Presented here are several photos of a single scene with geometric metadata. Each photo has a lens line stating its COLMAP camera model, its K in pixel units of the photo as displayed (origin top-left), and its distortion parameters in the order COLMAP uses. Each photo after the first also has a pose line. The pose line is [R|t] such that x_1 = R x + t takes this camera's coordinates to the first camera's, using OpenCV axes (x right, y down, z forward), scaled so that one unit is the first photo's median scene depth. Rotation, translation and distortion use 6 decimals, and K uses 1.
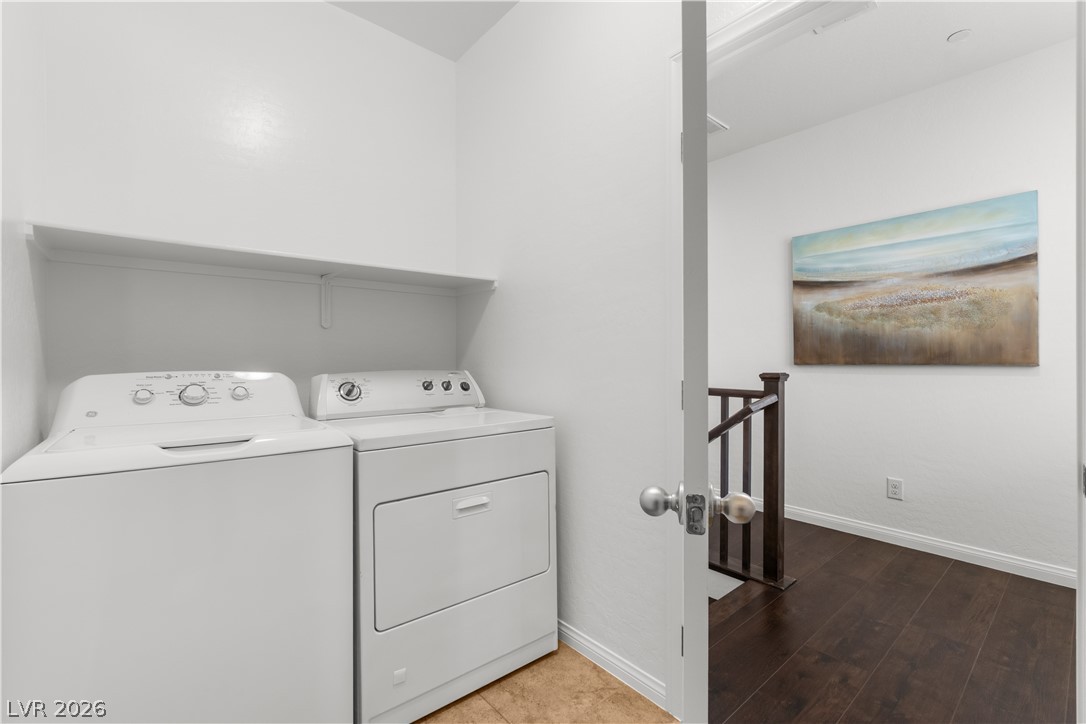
lens RADIAL K [[473.4, 0, 542.7], [0, 473.4, 358.4], [0, 0, 1]] dist [-0.001180, -0.000338]
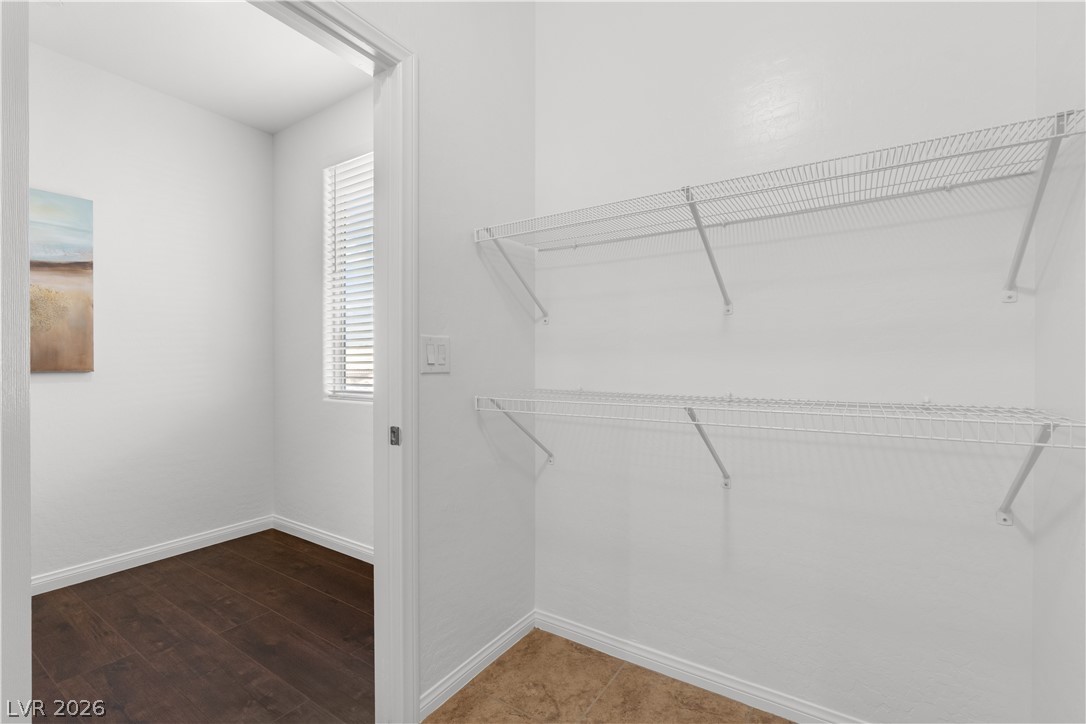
lens RADIAL K [[473.4, 0, 543.3], [0, 473.4, 364.8], [0, 0, 1]] dist [-0.001180, -0.000338]
pose [[-0.283358, -0.002156, 0.959012, -0.219712], [0.002269, 0.999993, 0.002918, 0.000330], [-0.959012, 0.003003, -0.283351, 0.348638]]
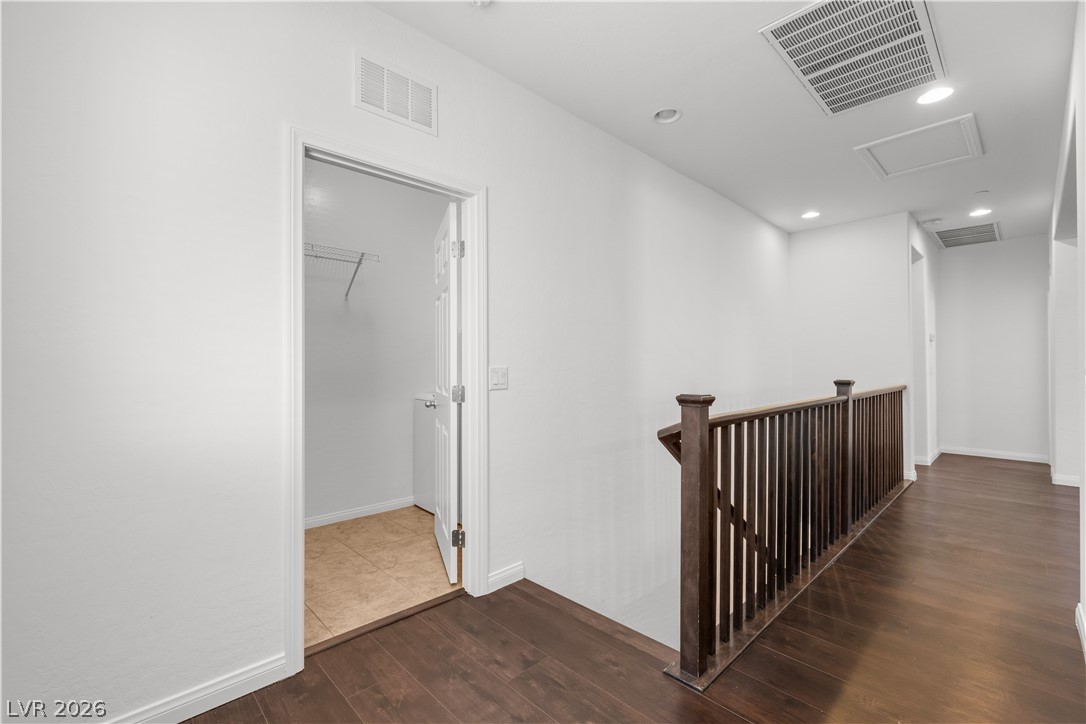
lens RADIAL K [[473.4, 0, 543.3], [0, 473.4, 364.1], [0, 0, 1]] dist [-0.001180, -0.000338]
pose [[0.065058, 0.001816, -0.997880, 1.230307], [-0.004117, 0.999990, 0.001551, -0.020714], [0.997873, 0.004007, 0.065064, 0.720897]]
